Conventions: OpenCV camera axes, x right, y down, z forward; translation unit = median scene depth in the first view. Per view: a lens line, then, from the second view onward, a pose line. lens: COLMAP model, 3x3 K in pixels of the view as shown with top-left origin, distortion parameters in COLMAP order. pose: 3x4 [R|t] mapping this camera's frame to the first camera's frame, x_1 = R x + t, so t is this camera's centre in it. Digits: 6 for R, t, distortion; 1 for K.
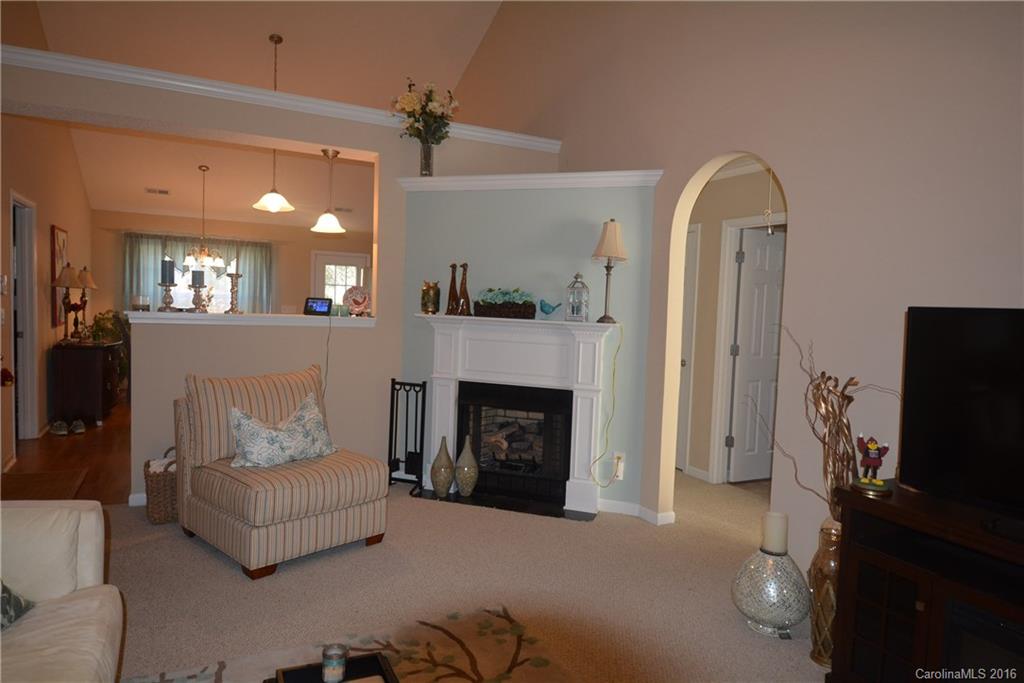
lens RADIAL K [[646.6, 0, 512.0], [0, 646.6, 341.5], [0, 0, 1]] dist [0.009755, 0.001980]
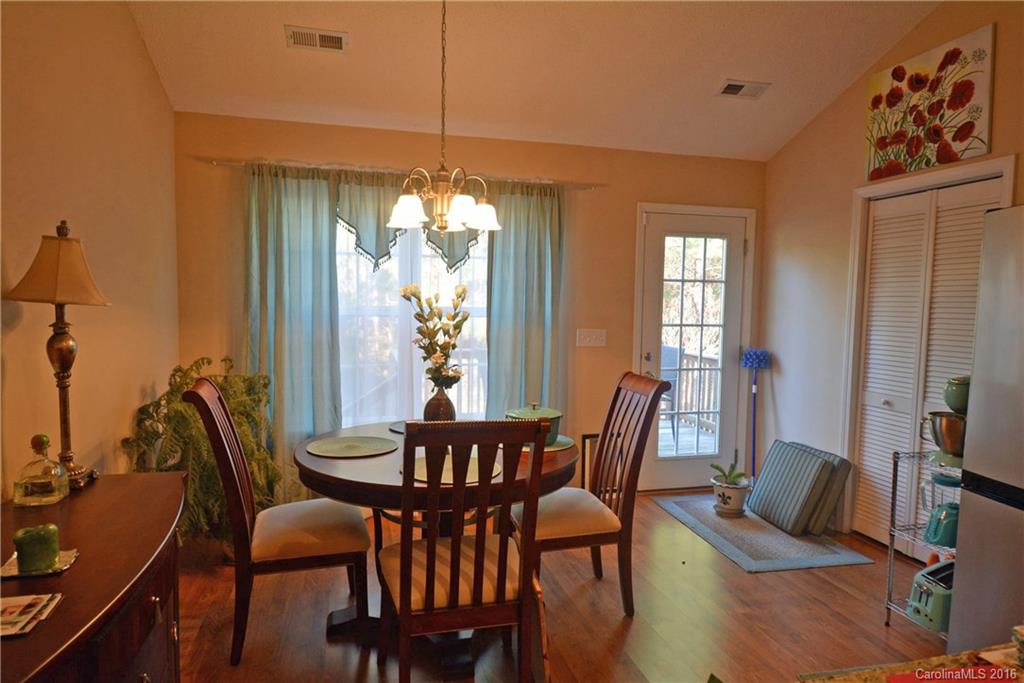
lens RADIAL K [[607.5, 0, 512.0], [0, 607.5, 341.5], [0, 0, 1]] dist [-0.000625, -0.000183]
pose [[0.979086, -0.010794, -0.203162, -0.670793], [0.011151, 0.999938, 0.000613, -0.102515], [0.203143, -0.002865, 0.979145, 1.241405]]
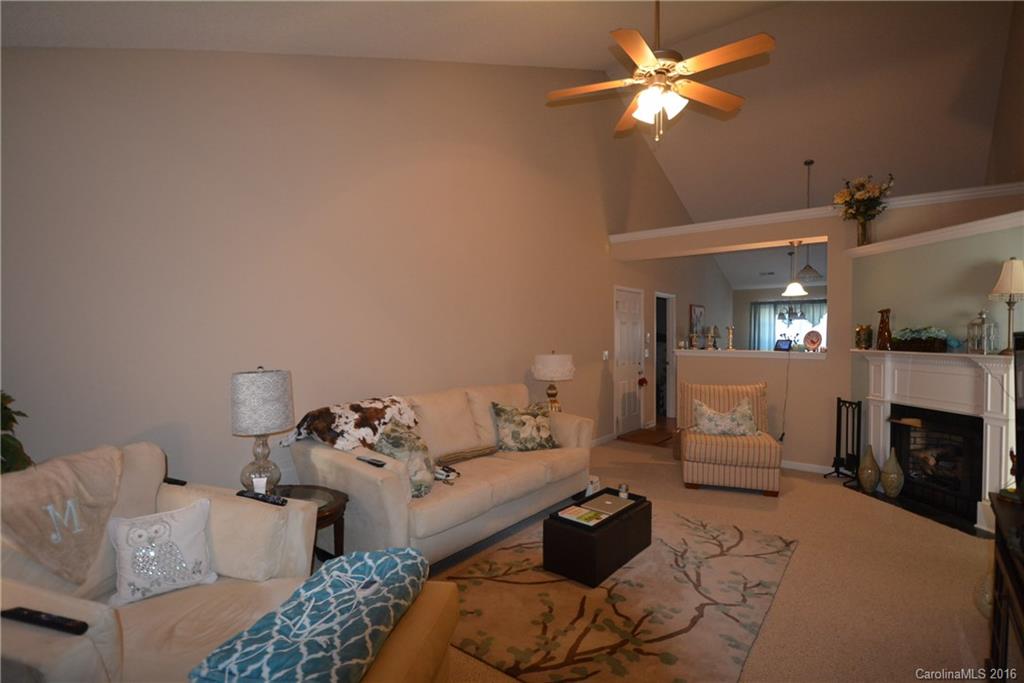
lens RADIAL K [[505.4, 0, 512.0], [0, 505.4, 341.5], [0, 0, 1]] dist [-0.000314, -0.000109]
pose [[0.427884, -0.025445, -0.903476, 0.491671], [-0.042463, 0.997934, -0.048216, 0.020785], [0.902836, 0.058995, 0.425919, -0.076807]]
